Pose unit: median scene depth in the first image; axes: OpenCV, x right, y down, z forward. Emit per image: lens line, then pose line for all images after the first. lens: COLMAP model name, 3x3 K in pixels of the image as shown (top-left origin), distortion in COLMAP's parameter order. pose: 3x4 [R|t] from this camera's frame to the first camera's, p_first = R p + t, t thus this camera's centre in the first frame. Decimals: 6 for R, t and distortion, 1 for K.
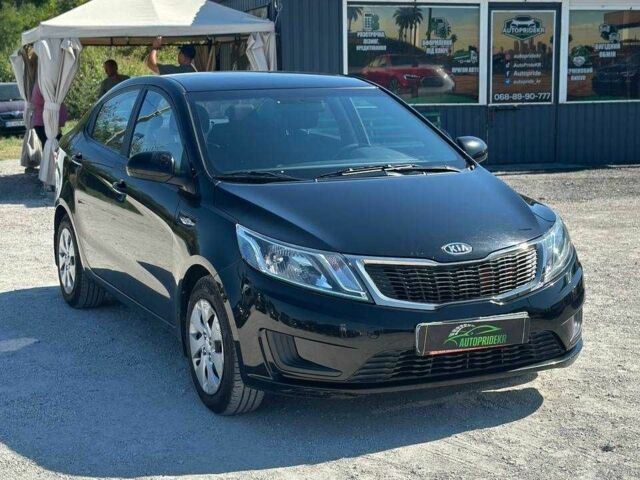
lens RADIAL K [[1148.9, 0, 320.0], [0, 1148.9, 240.0], [0, 0, 1]] dist [0.097217, 0.206618]
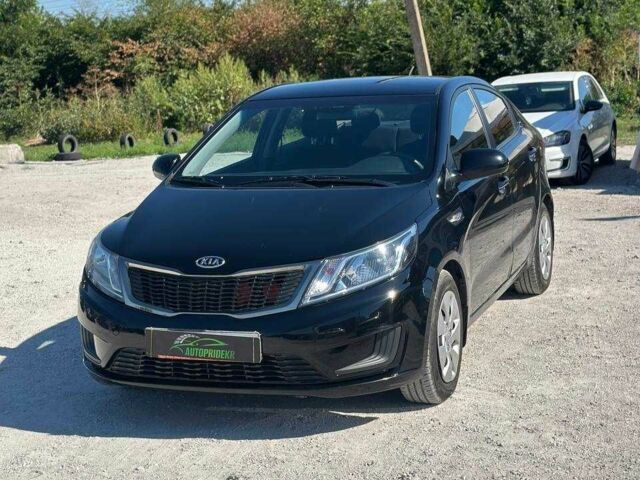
lens RADIAL K [[1148.9, 0, 320.0], [0, 1148.9, 240.0], [0, 0, 1]] dist [0.097217, 0.206618]
pose [[0.716986, 0.084114, -0.691994, 0.912662], [-0.069091, 0.996380, 0.049527, -0.070874], [0.693655, 0.012300, 0.720202, 0.326018]]
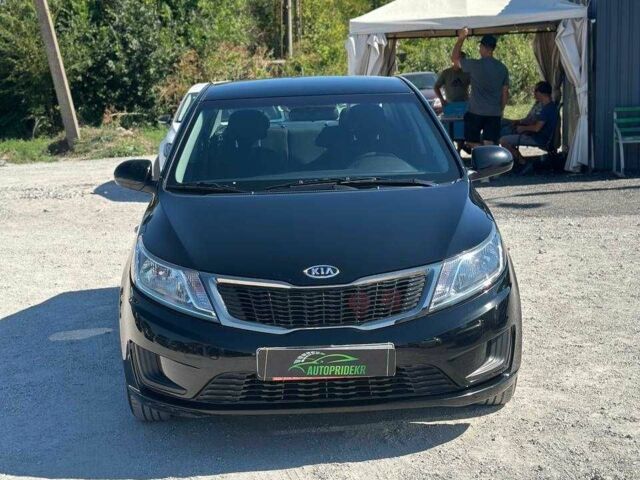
lens RADIAL K [[1148.9, 0, 320.0], [0, 1148.9, 240.0], [0, 0, 1]] dist [0.097217, 0.206618]
pose [[0.920809, 0.039782, -0.387979, 0.490750], [-0.034066, 0.999186, 0.021602, -0.039460], [0.388523, -0.006675, 0.921415, 0.123528]]
